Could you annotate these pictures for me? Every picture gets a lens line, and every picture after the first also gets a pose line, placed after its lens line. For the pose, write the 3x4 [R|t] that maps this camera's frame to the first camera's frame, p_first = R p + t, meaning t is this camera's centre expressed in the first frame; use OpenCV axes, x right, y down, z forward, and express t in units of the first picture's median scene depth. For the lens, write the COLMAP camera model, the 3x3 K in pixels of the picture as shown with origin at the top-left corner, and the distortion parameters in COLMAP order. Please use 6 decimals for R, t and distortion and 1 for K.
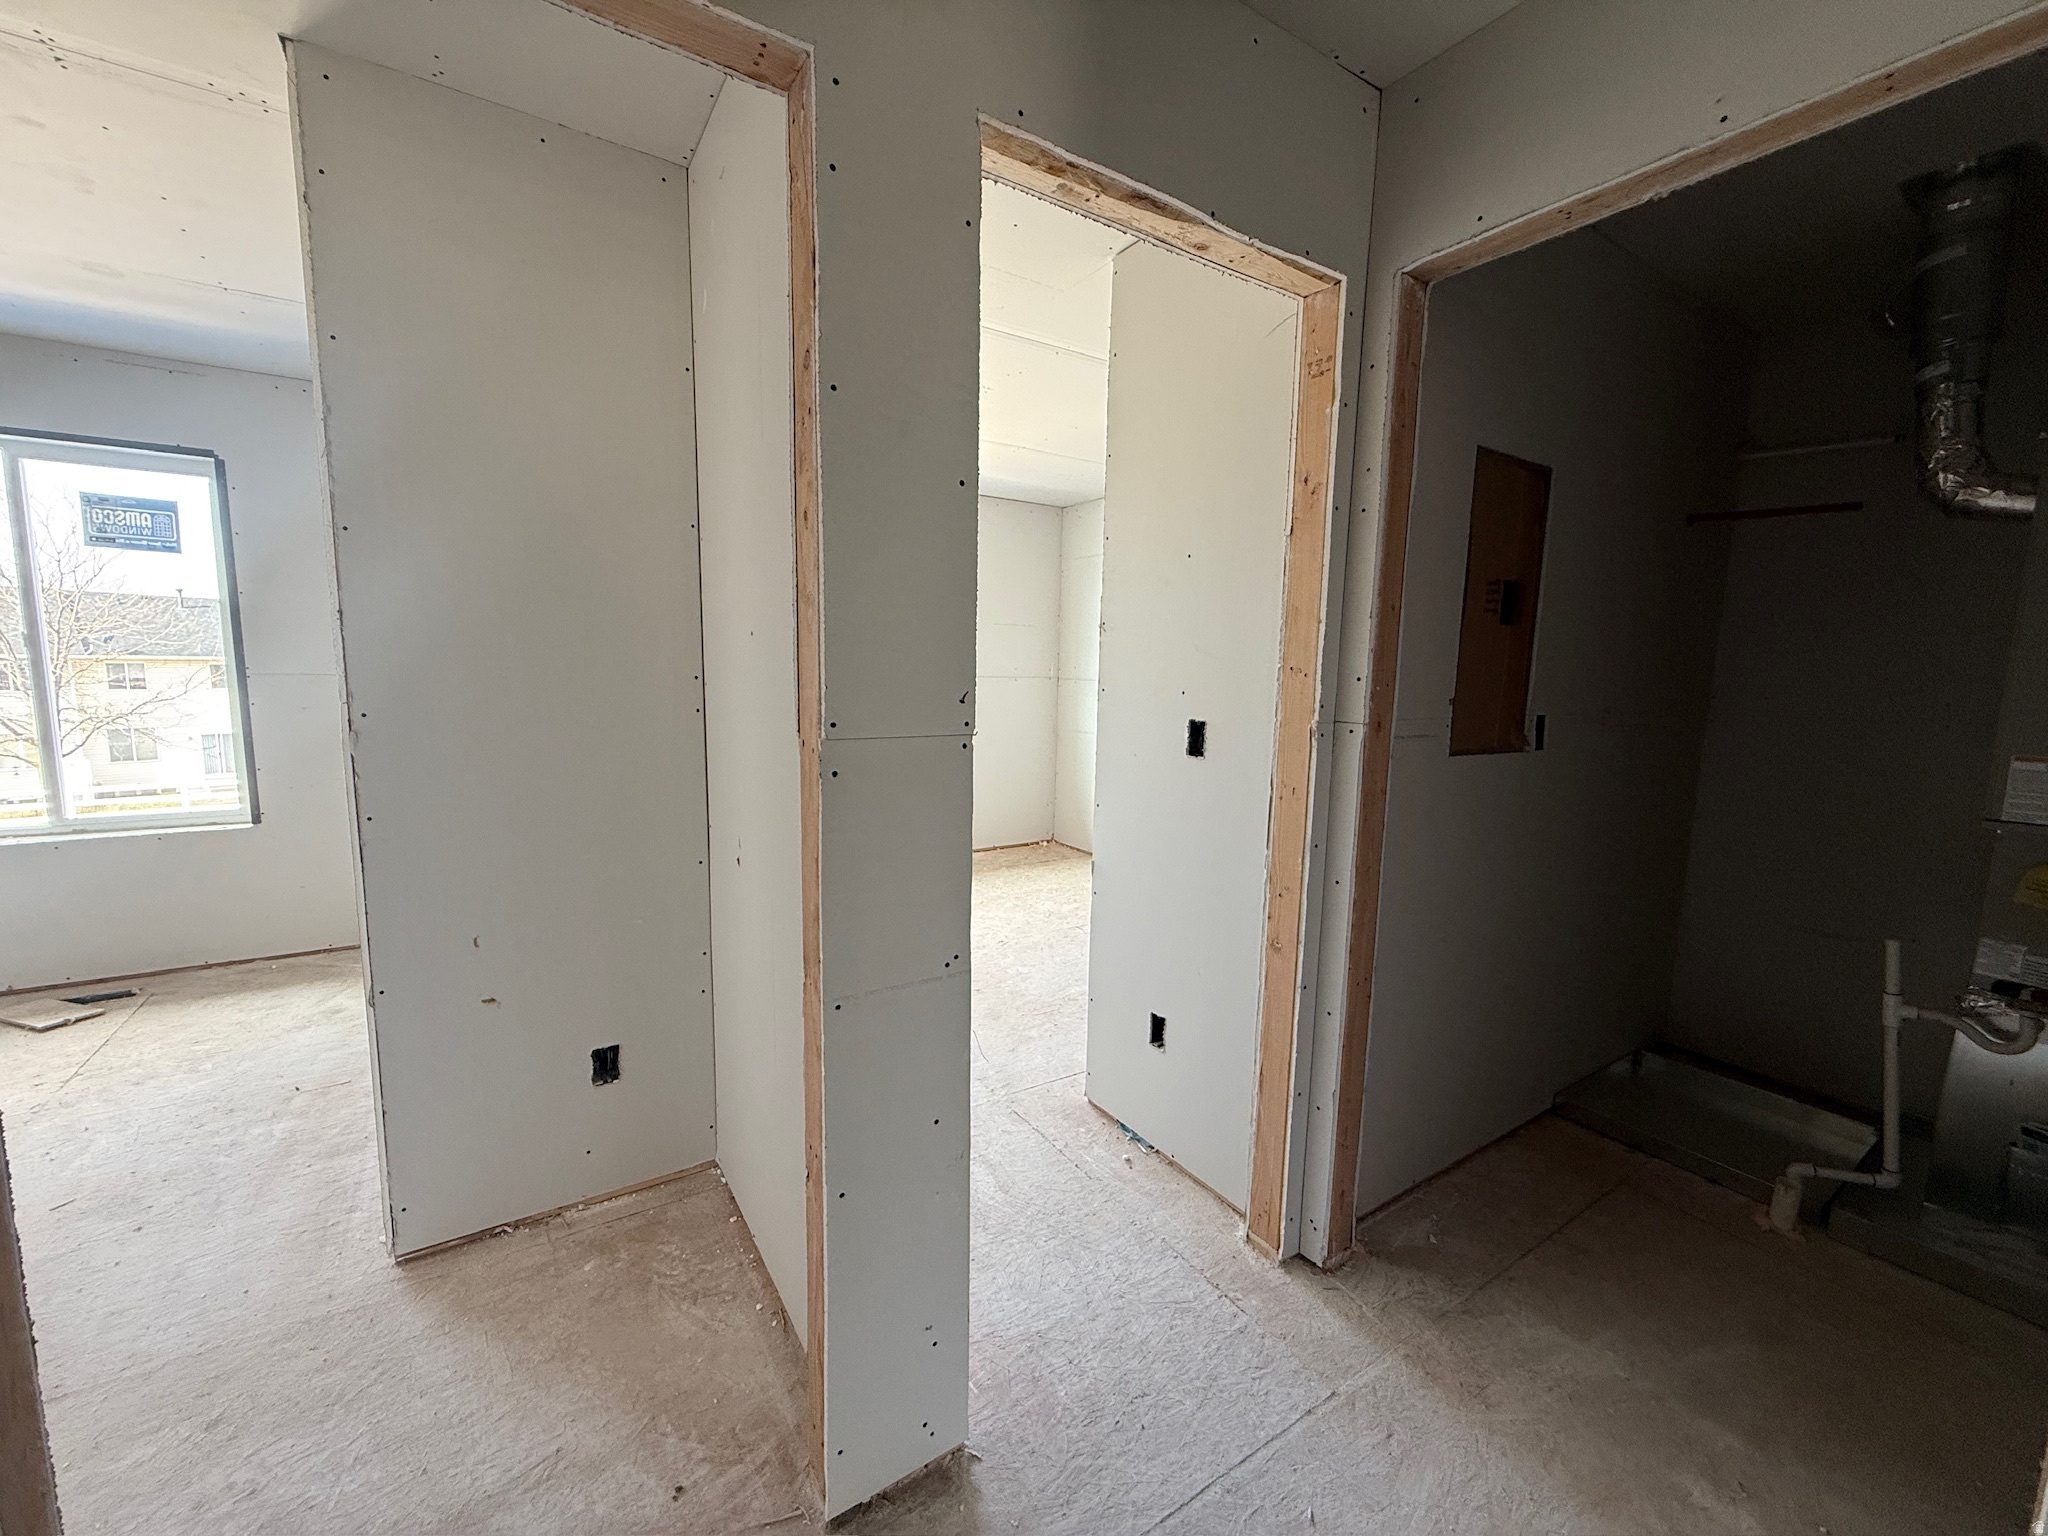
lens RADIAL K [[815.7, 0, 1011.2], [0, 815.7, 766.3], [0, 0, 1]] dist [-0.000789, 0.000197]
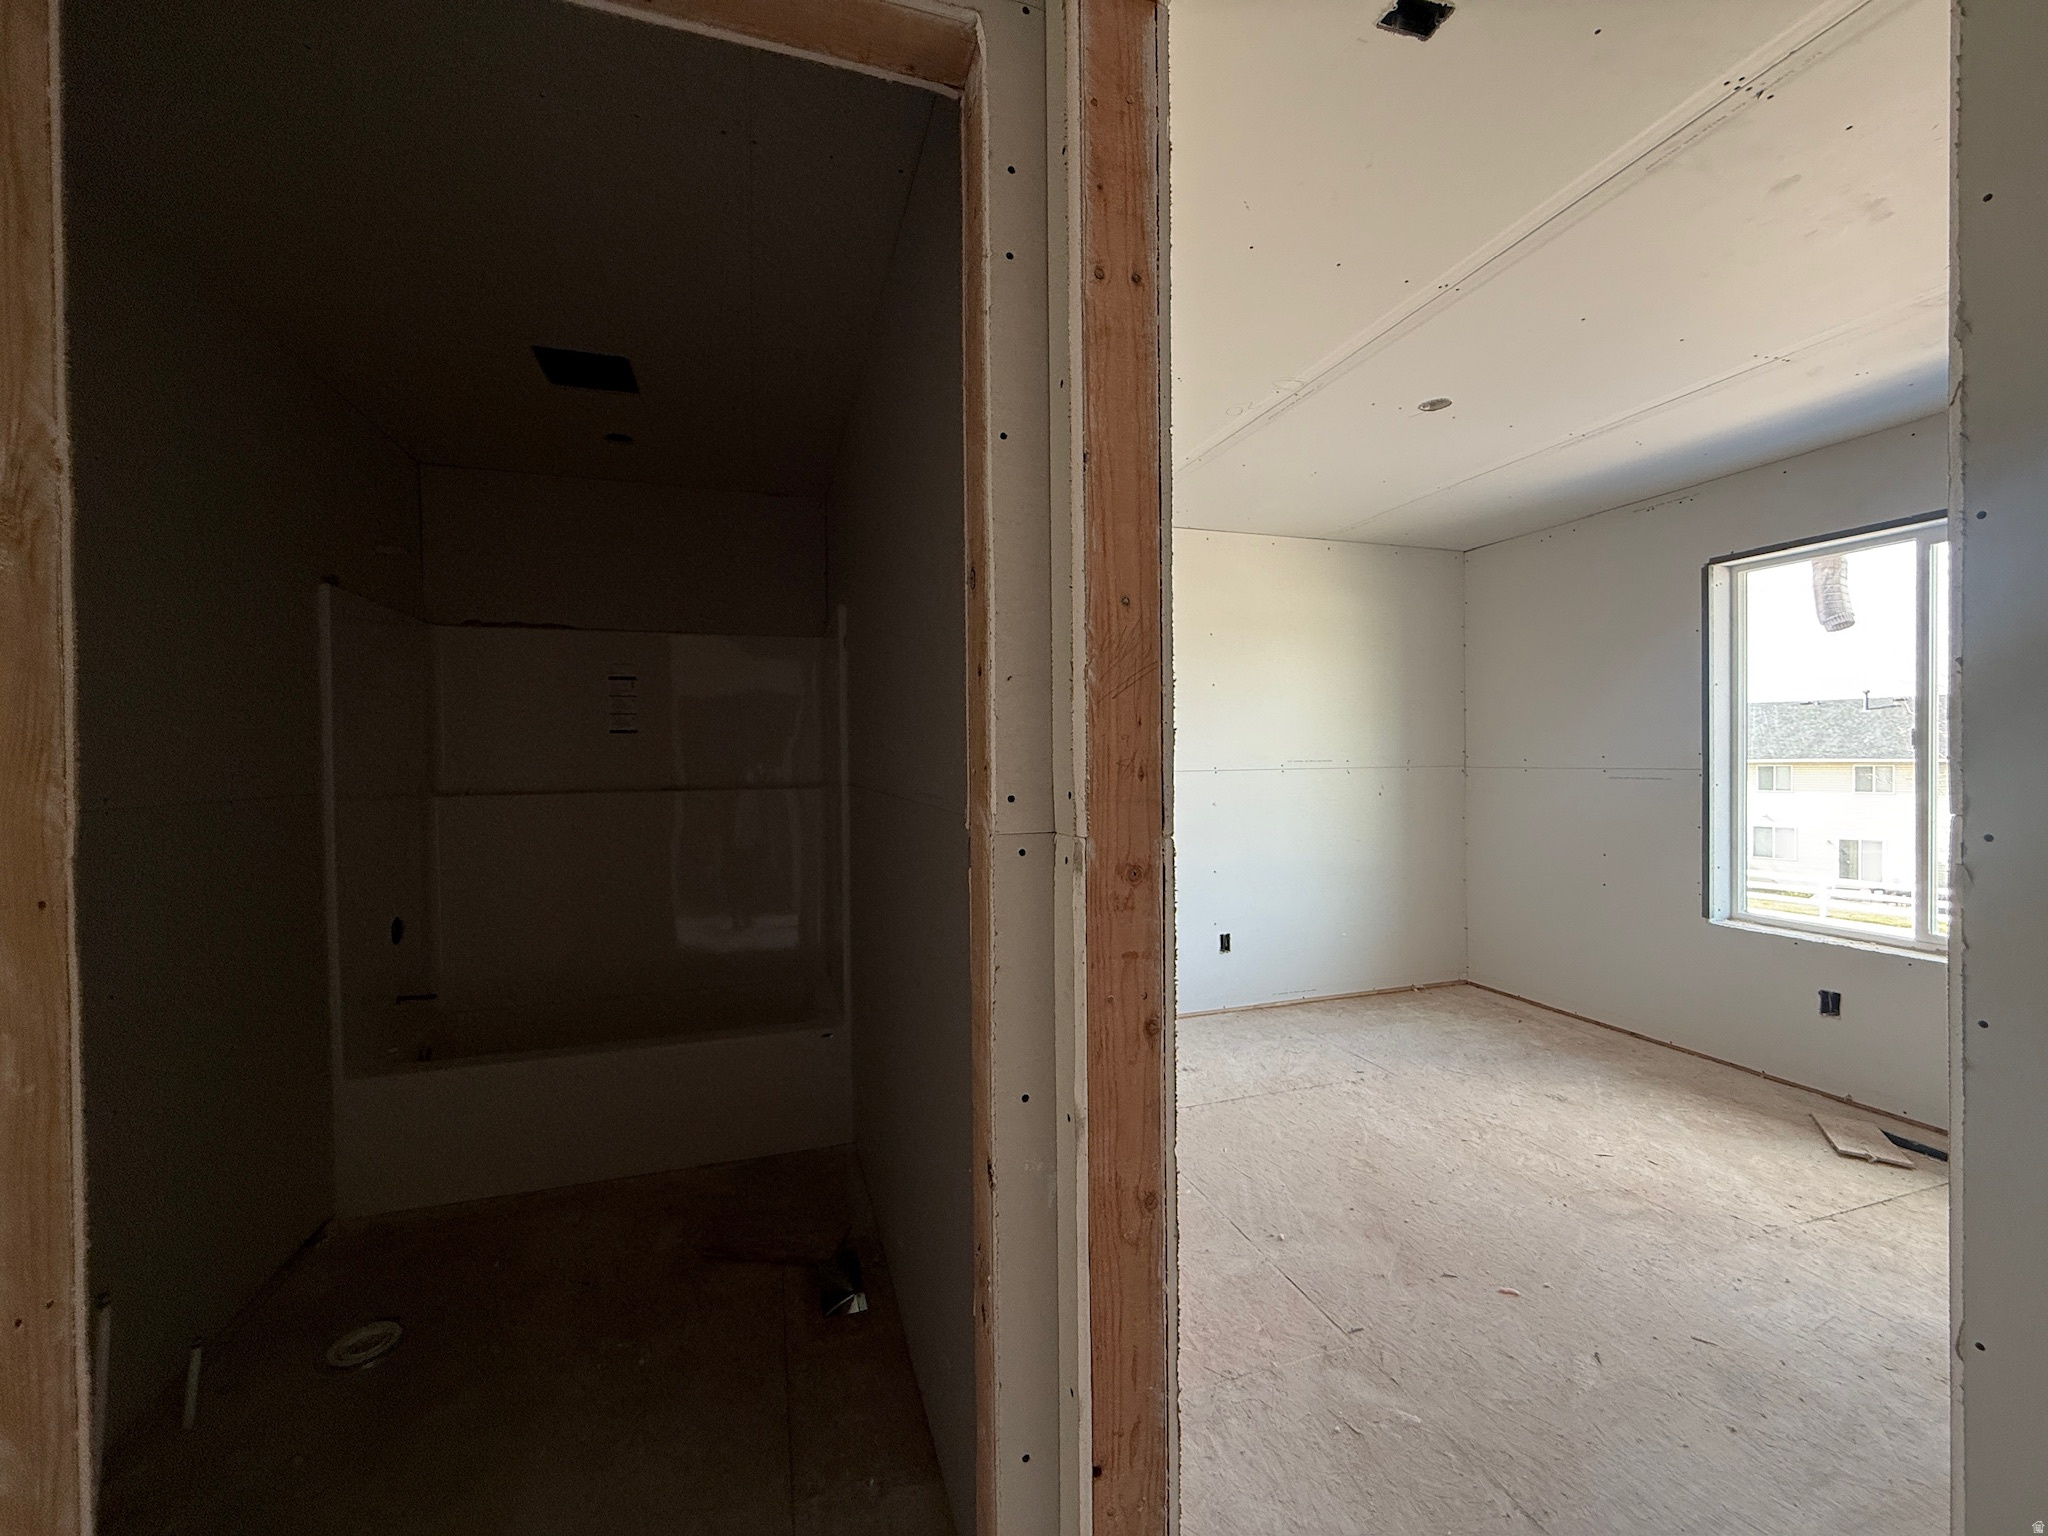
lens RADIAL K [[815.7, 0, 1011.2], [0, 815.7, 766.3], [0, 0, 1]] dist [-0.000789, 0.000197]
pose [[-0.255902, -0.006704, -0.966679, -0.049740], [-0.117229, 0.992811, 0.024148, -0.028850], [0.959568, 0.119503, -0.254849, 0.301588]]
